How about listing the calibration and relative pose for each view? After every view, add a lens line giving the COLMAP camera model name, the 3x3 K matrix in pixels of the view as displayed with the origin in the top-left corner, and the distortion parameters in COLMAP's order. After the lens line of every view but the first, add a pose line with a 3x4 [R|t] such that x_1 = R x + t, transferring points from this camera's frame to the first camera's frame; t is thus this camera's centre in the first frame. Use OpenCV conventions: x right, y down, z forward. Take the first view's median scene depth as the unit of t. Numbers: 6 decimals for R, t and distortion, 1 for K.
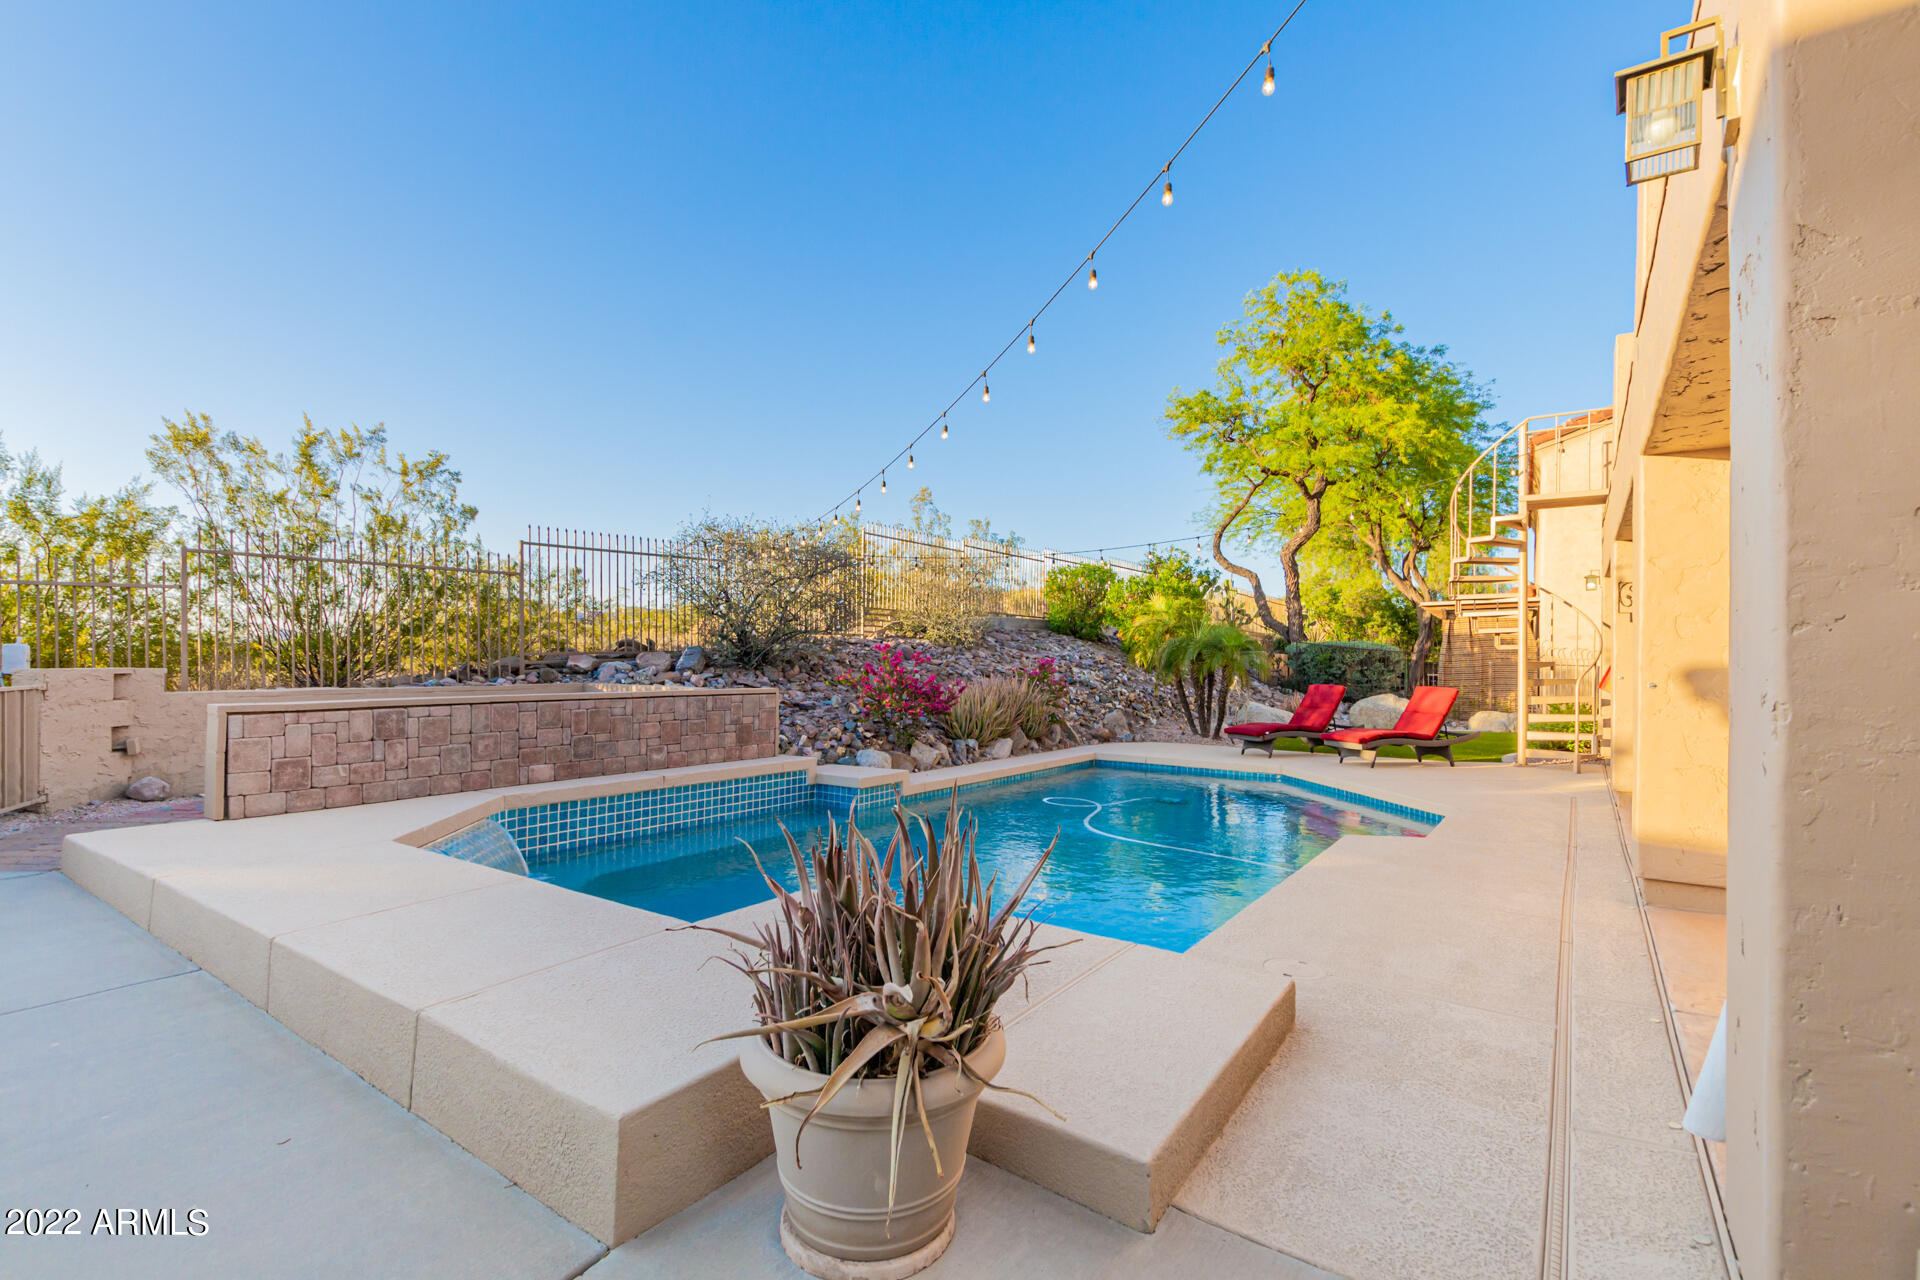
lens RADIAL K [[883.3, 0, 952.8], [0, 883.3, 650.0], [0, 0, 1]] dist [0.002660, -0.000545]
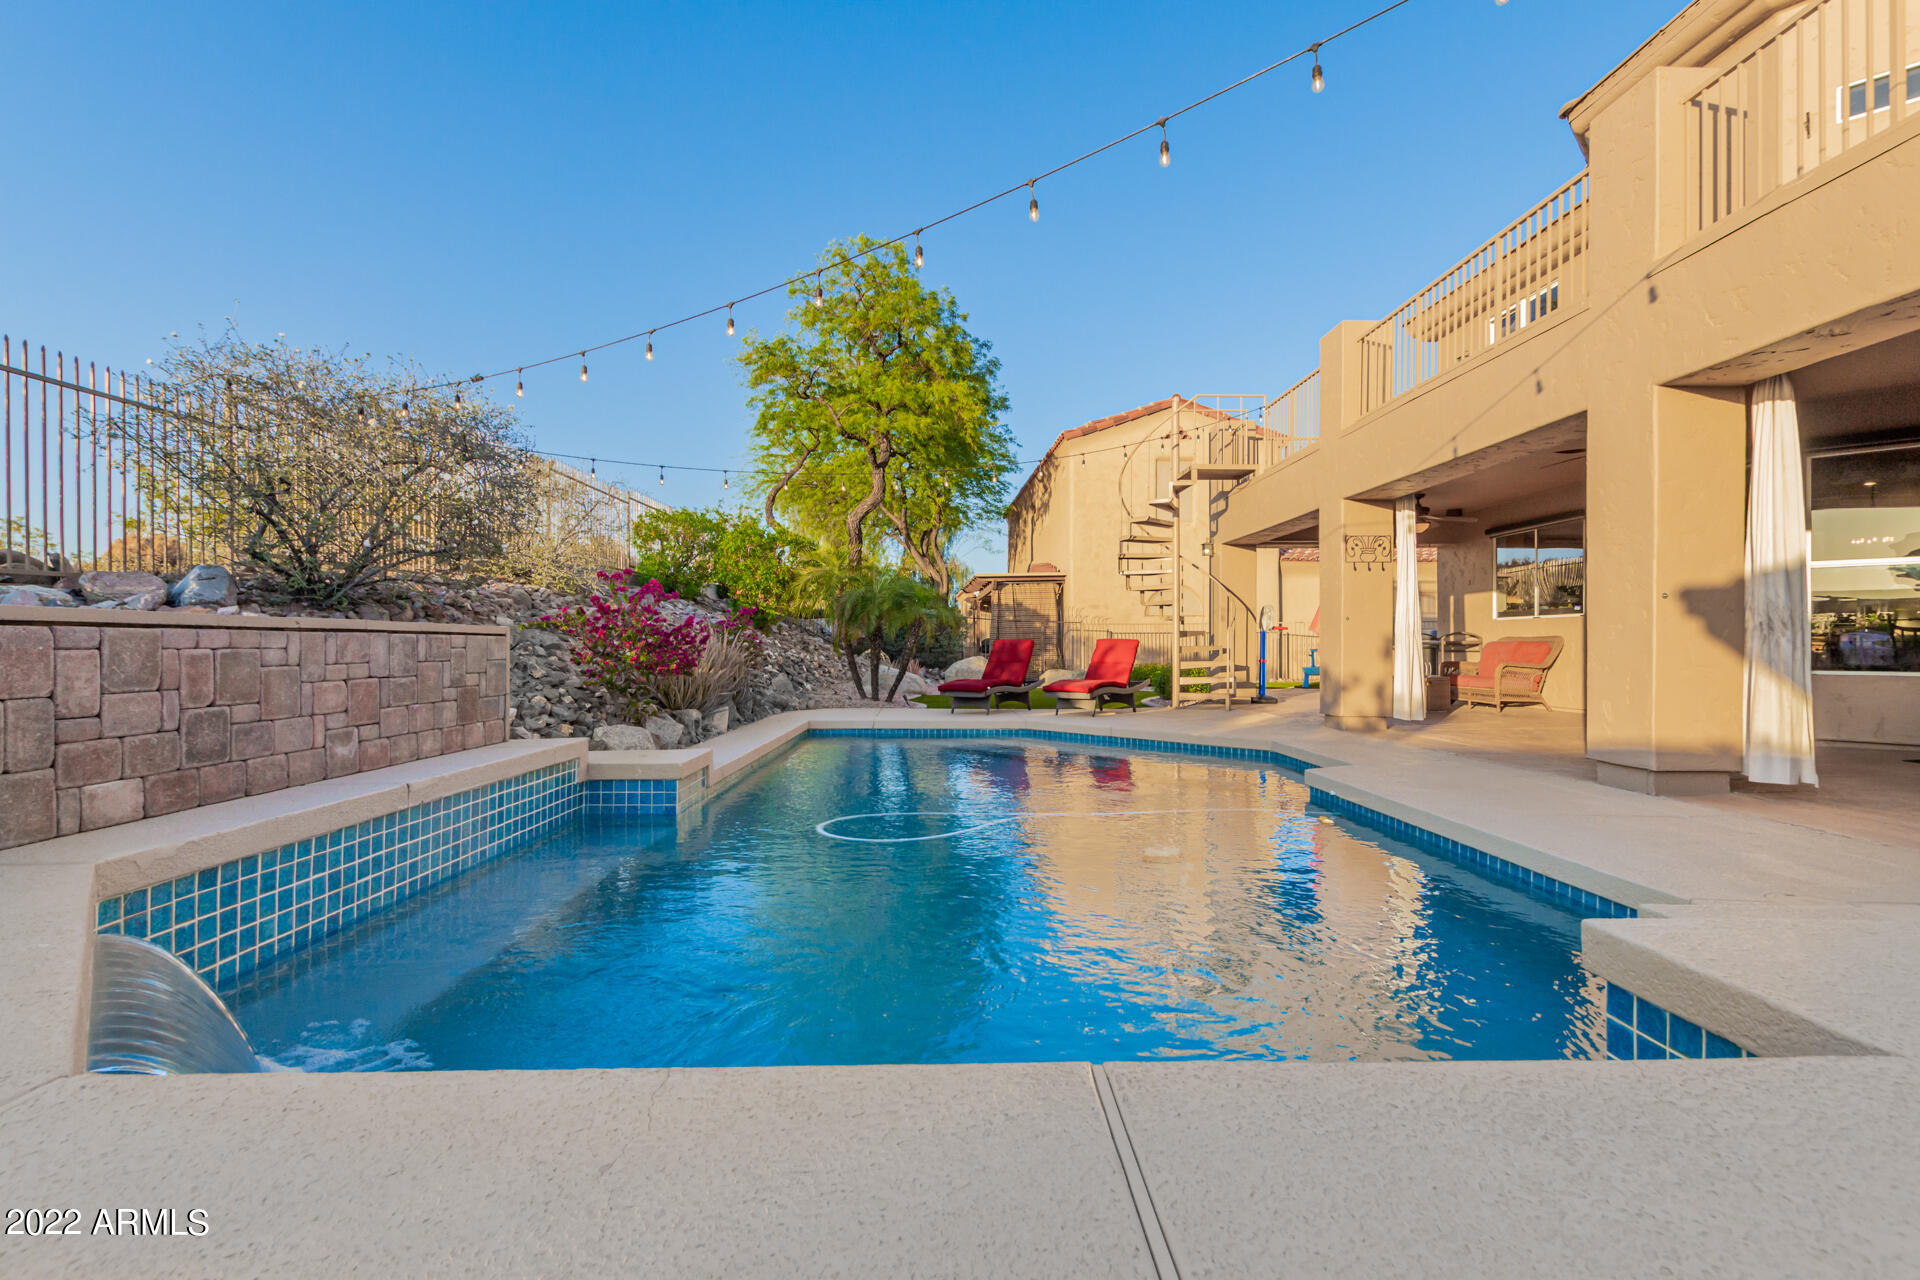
lens RADIAL K [[883.3, 0, 962.6], [0, 883.3, 637.8], [0, 0, 1]] dist [0.002660, -0.000545]
pose [[0.804464, -0.002681, 0.593996, -0.354439], [-0.000137, 0.999989, 0.004699, 0.055791], [-0.594002, -0.003861, 0.804455, 0.398615]]
